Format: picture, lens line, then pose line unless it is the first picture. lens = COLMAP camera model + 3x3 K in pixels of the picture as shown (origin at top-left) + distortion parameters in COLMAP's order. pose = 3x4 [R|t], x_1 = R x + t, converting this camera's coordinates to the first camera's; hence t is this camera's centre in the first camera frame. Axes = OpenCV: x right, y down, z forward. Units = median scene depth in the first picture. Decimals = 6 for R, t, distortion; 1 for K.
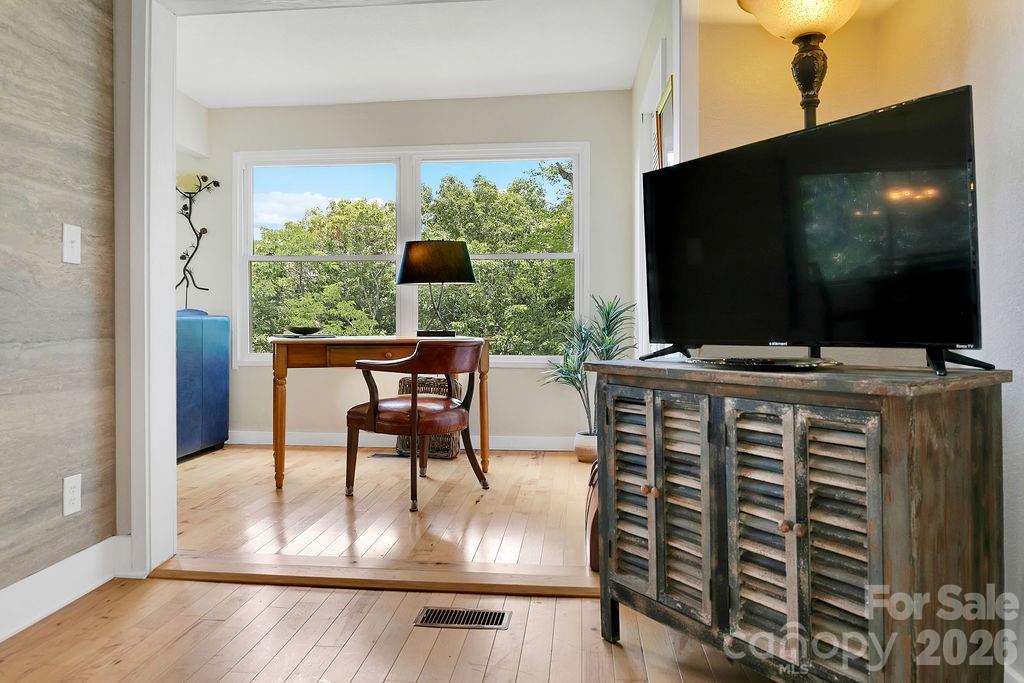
lens RADIAL K [[705.2, 0, 512.4], [0, 705.2, 321.6], [0, 0, 1]] dist [0.002586, 0.001602]
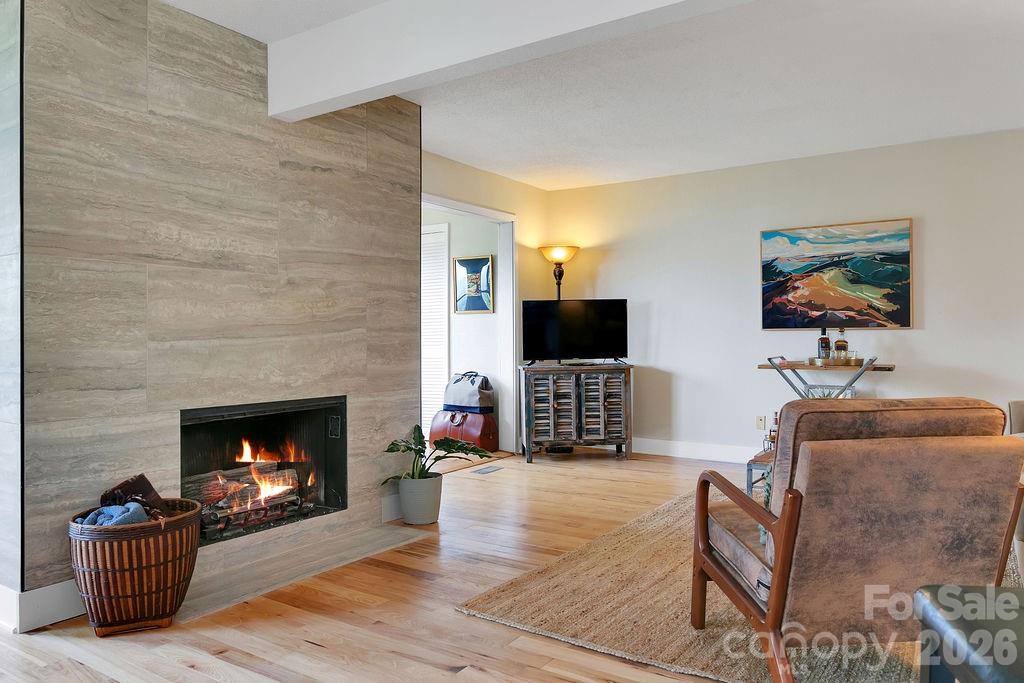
lens RADIAL K [[705.2, 0, 512.4], [0, 705.2, 321.6], [0, 0, 1]] dist [0.002586, 0.001602]
pose [[0.466781, 0.017824, 0.884193, -2.421104], [0.007444, 0.999682, -0.024082, -0.059811], [-0.884342, 0.017823, 0.466500, -0.296536]]
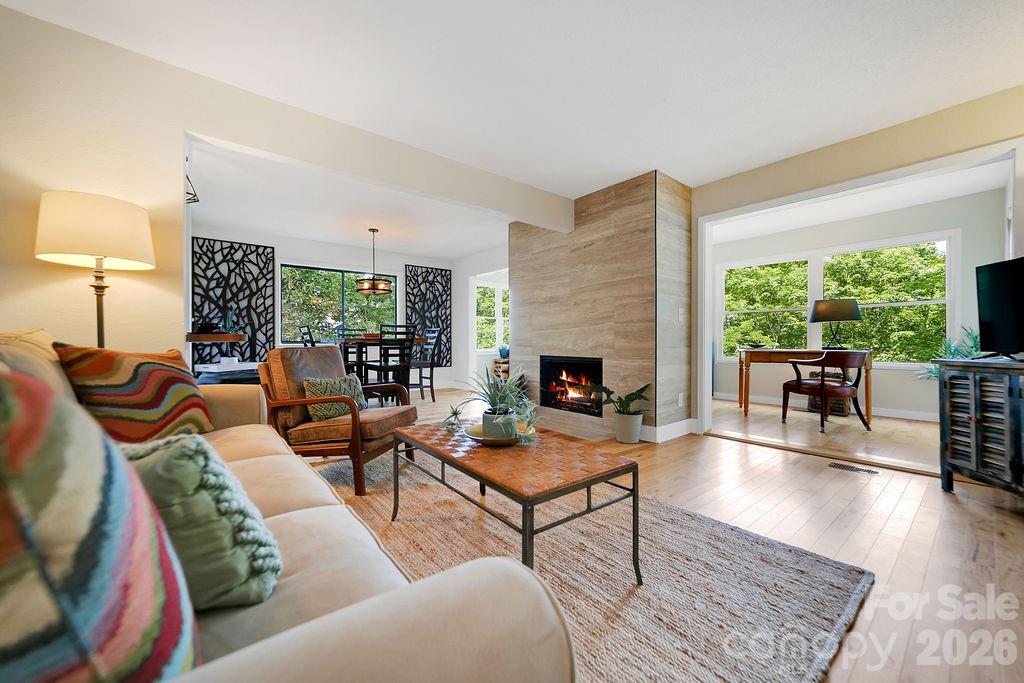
lens RADIAL K [[389.0, 0, 522.7], [0, 389.0, 343.9], [0, 0, 1]] dist [-0.001990, 0.003258]
pose [[0.719050, 0.004475, -0.694944, 0.033521], [-0.003489, 0.999990, 0.002830, 0.010944], [0.694949, 0.000390, 0.719059, -0.713579]]
